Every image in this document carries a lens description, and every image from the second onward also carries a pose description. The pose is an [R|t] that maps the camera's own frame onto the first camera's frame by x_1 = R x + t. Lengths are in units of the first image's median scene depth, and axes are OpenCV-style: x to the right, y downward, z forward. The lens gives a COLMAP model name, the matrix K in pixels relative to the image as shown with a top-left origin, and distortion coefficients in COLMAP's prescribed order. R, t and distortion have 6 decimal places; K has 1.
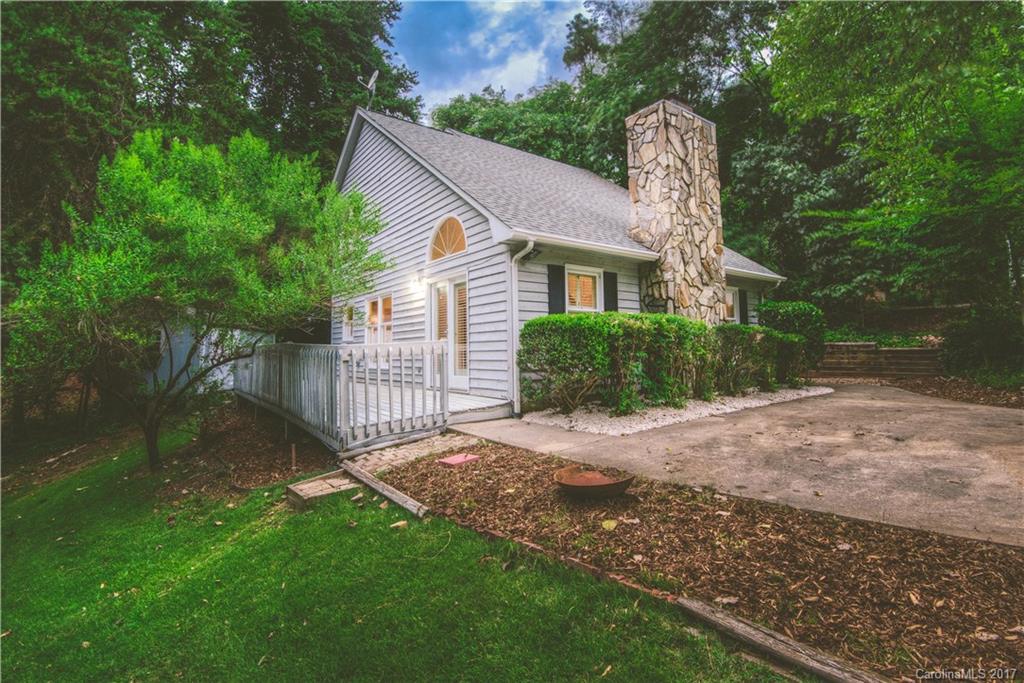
lens RADIAL K [[483.4, 0, 522.5], [0, 483.4, 320.0], [0, 0, 1]] dist [-0.002602, -0.027839]
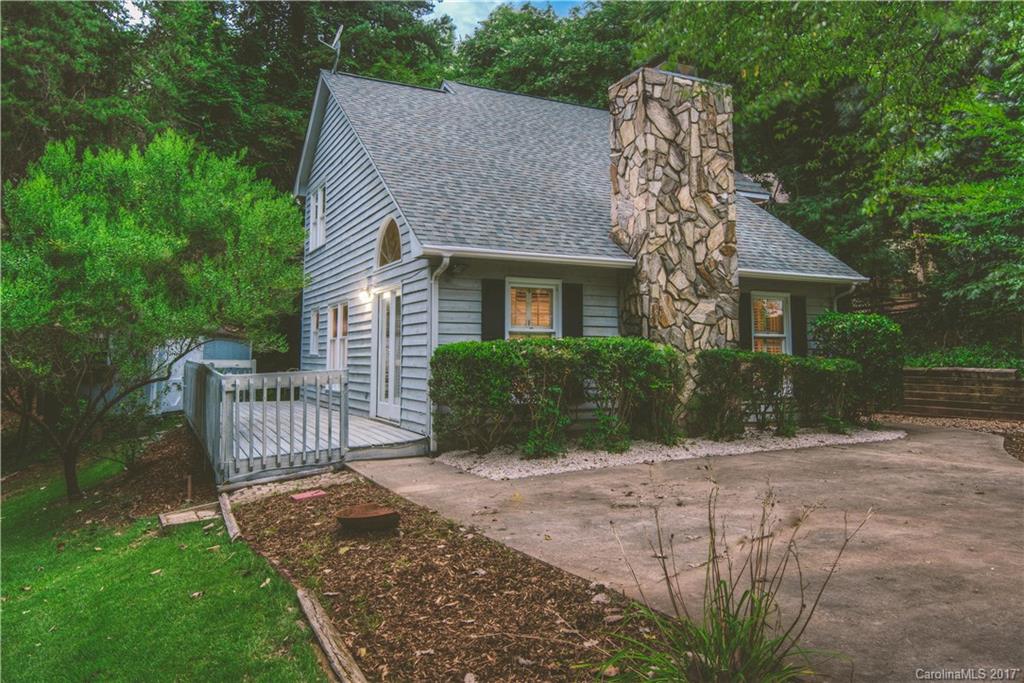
lens RADIAL K [[734.4, 0, 527.1], [0, 734.4, 295.7], [0, 0, 1]] dist [0.024660, -0.005346]
pose [[0.984002, -0.000295, -0.178155, 0.317960], [-0.002582, 0.999870, -0.015915, -0.056076], [0.178136, 0.016121, 0.983874, -0.235155]]
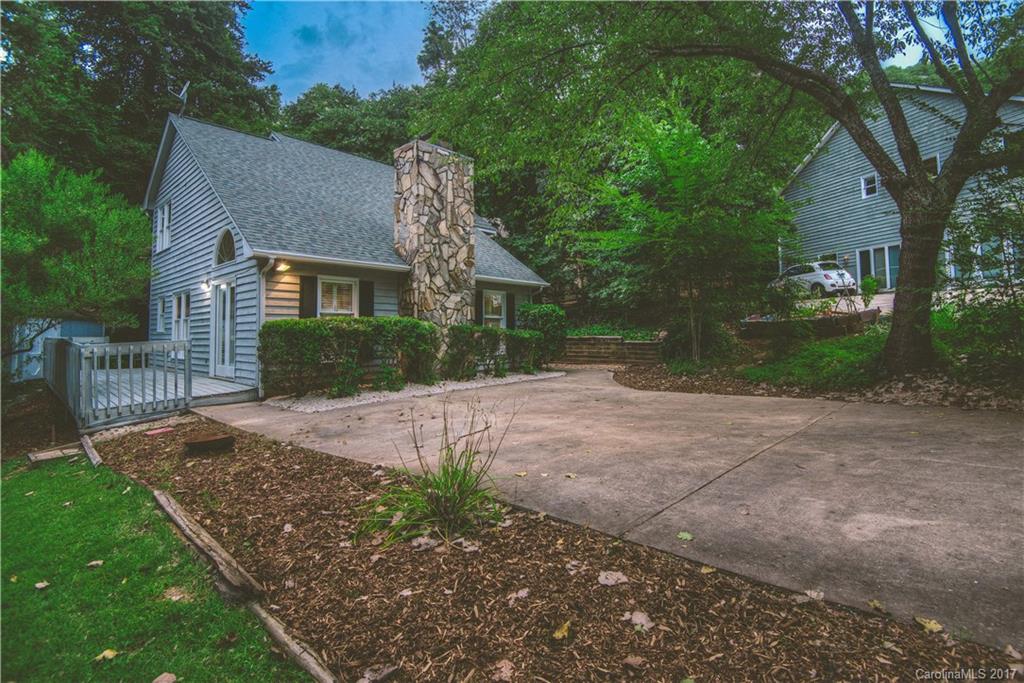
lens RADIAL K [[490.4, 0, 514.7], [0, 490.4, 312.0], [0, 0, 1]] dist [0.001246, -0.032034]
pose [[0.985313, 0.014422, 0.170150, 0.328664], [-0.016997, 0.999762, 0.013687, -0.042954], [-0.169912, -0.016378, 0.985323, -0.267095]]
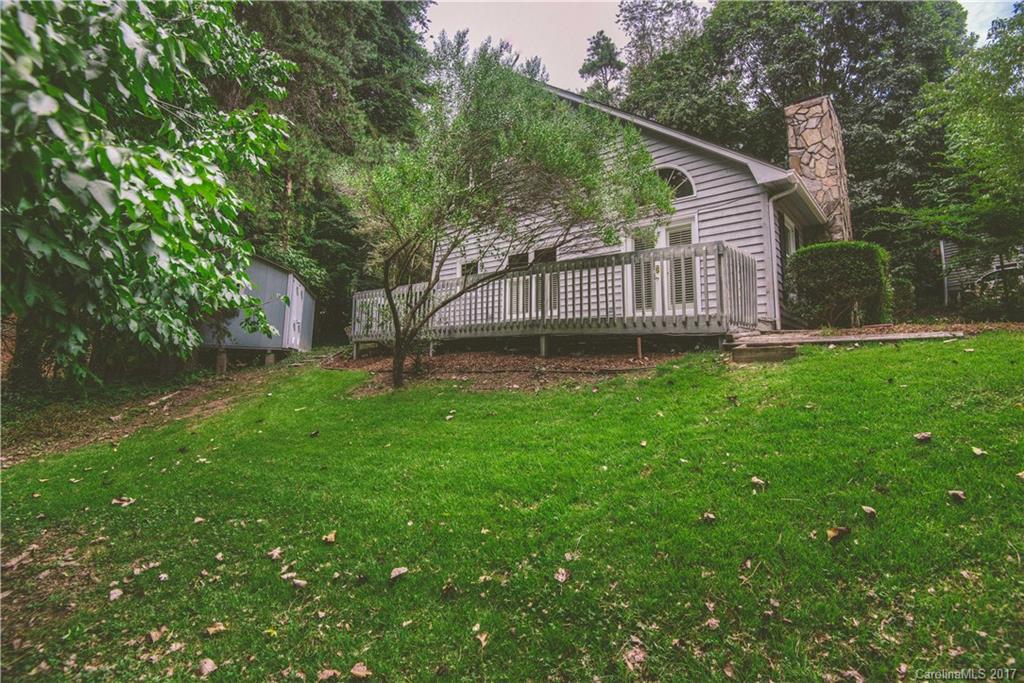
lens RADIAL K [[489.1, 0, 523.5], [0, 489.1, 309.1], [0, 0, 1]] dist [-0.003517, -0.020432]
pose [[0.976088, 0.060405, 0.208815, -0.676364], [-0.046959, 0.996527, -0.068762, 0.200382], [-0.212243, 0.057312, 0.975535, -0.002457]]
